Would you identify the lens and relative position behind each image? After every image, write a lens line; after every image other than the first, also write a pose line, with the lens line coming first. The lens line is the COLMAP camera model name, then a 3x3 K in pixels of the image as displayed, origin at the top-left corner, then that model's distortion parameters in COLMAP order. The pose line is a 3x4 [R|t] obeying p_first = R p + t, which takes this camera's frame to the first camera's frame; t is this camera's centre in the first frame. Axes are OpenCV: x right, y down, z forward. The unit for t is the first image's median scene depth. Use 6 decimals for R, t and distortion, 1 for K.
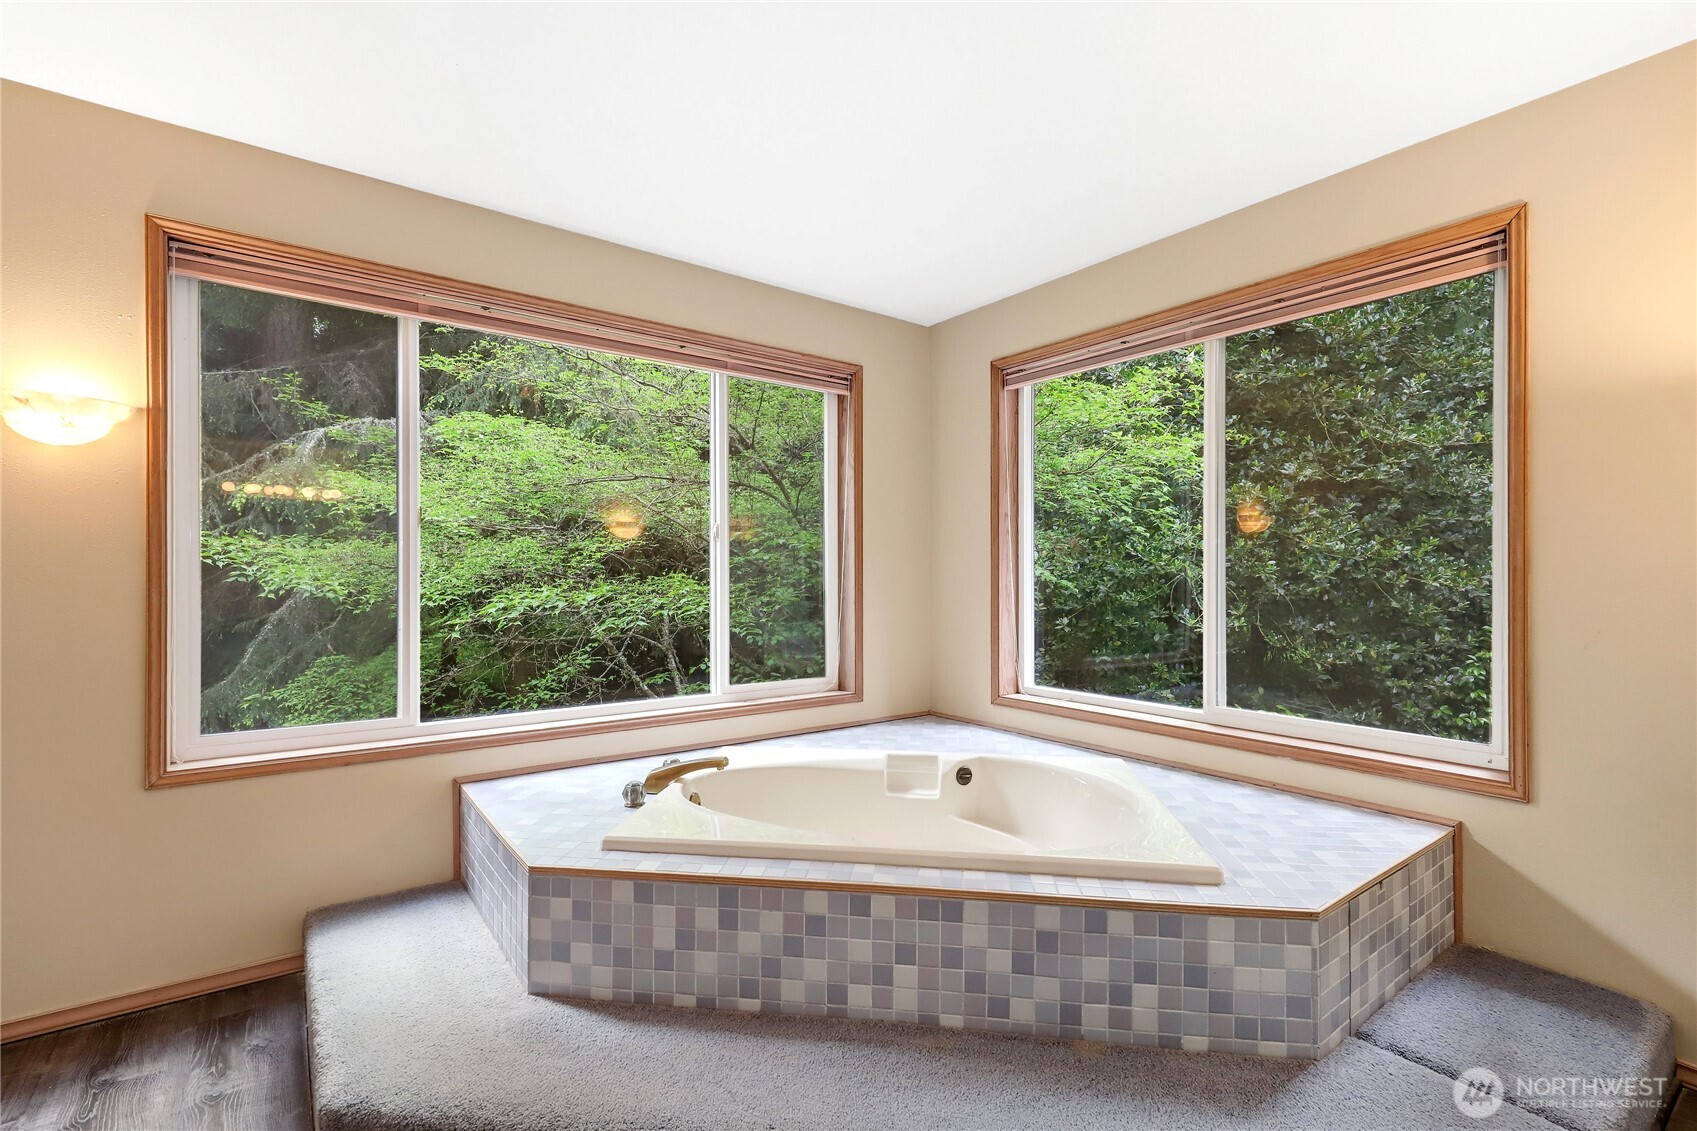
lens RADIAL K [[763.0, 0, 853.6], [0, 763.0, 569.7], [0, 0, 1]] dist [0.000409, -0.000288]
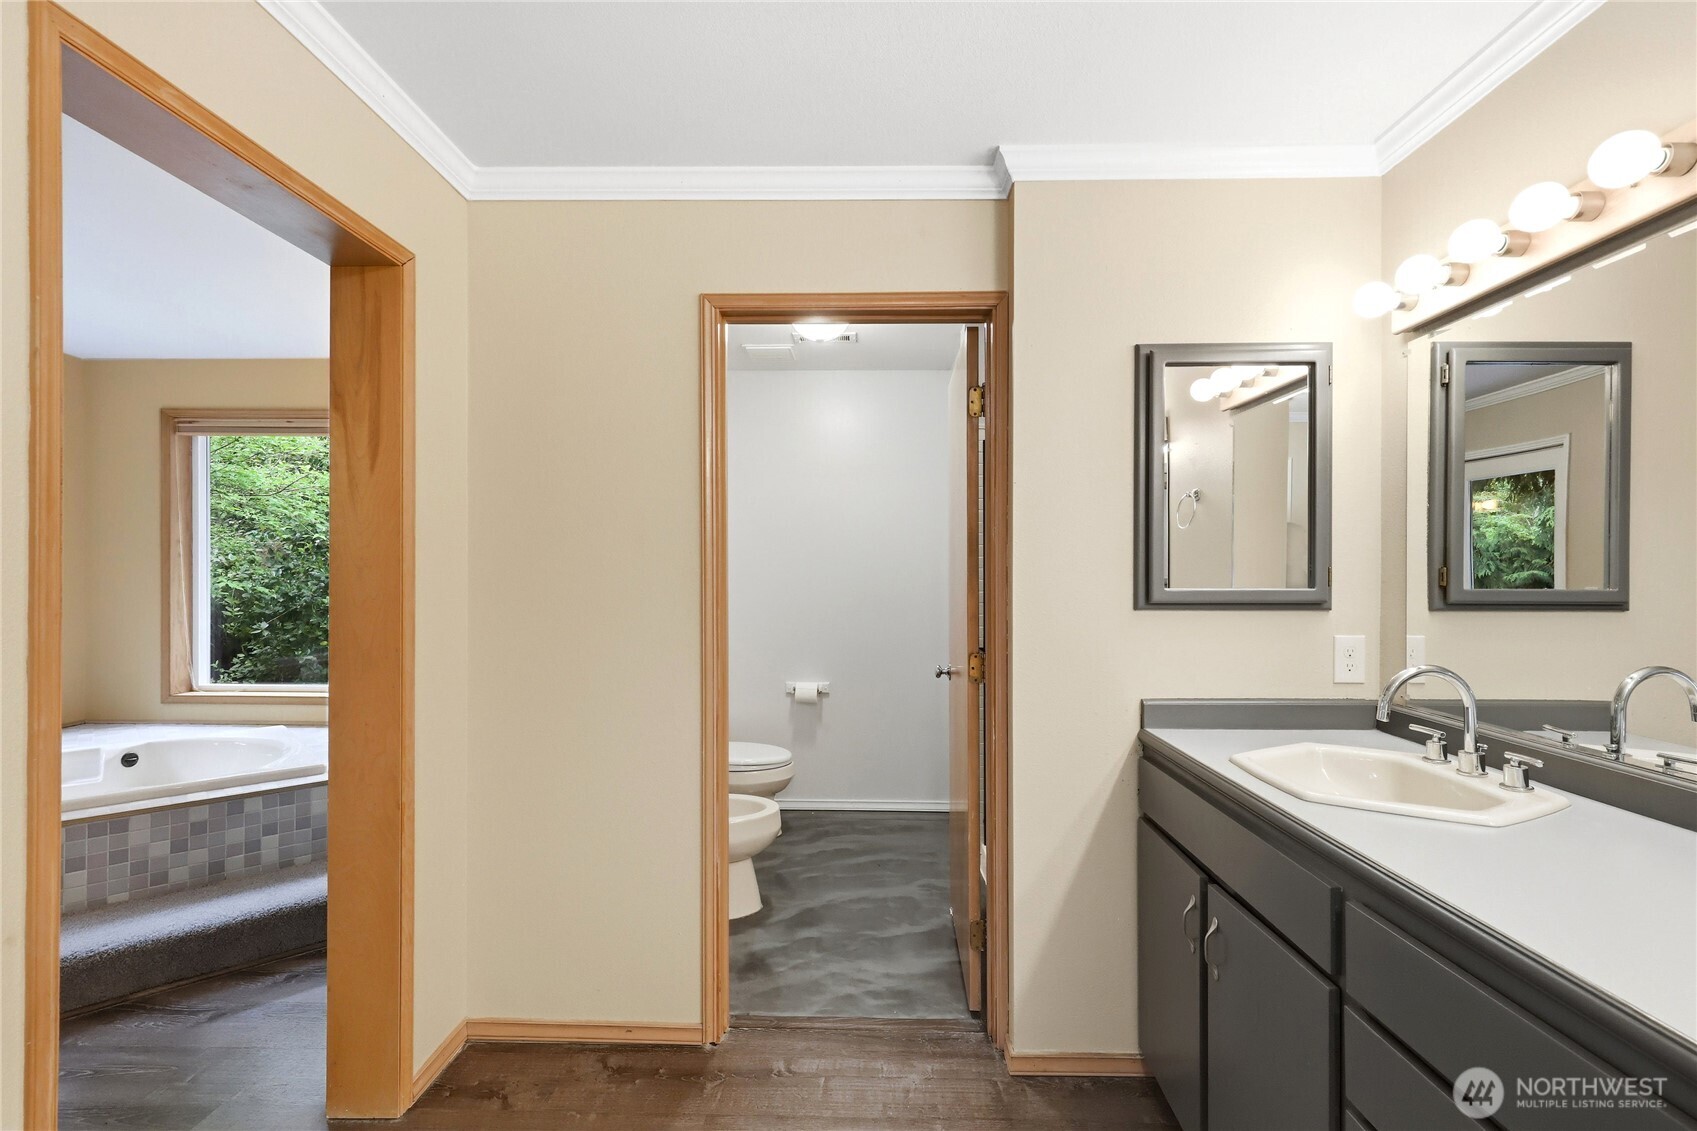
lens RADIAL K [[763.0, 0, 853.6], [0, 763.0, 569.7], [0, 0, 1]] dist [0.000409, -0.000288]
pose [[0.619250, -0.002045, 0.785191, -0.083156], [-0.006710, 0.999946, 0.007895, -0.046411], [-0.785165, -0.010158, 0.619203, -0.574498]]
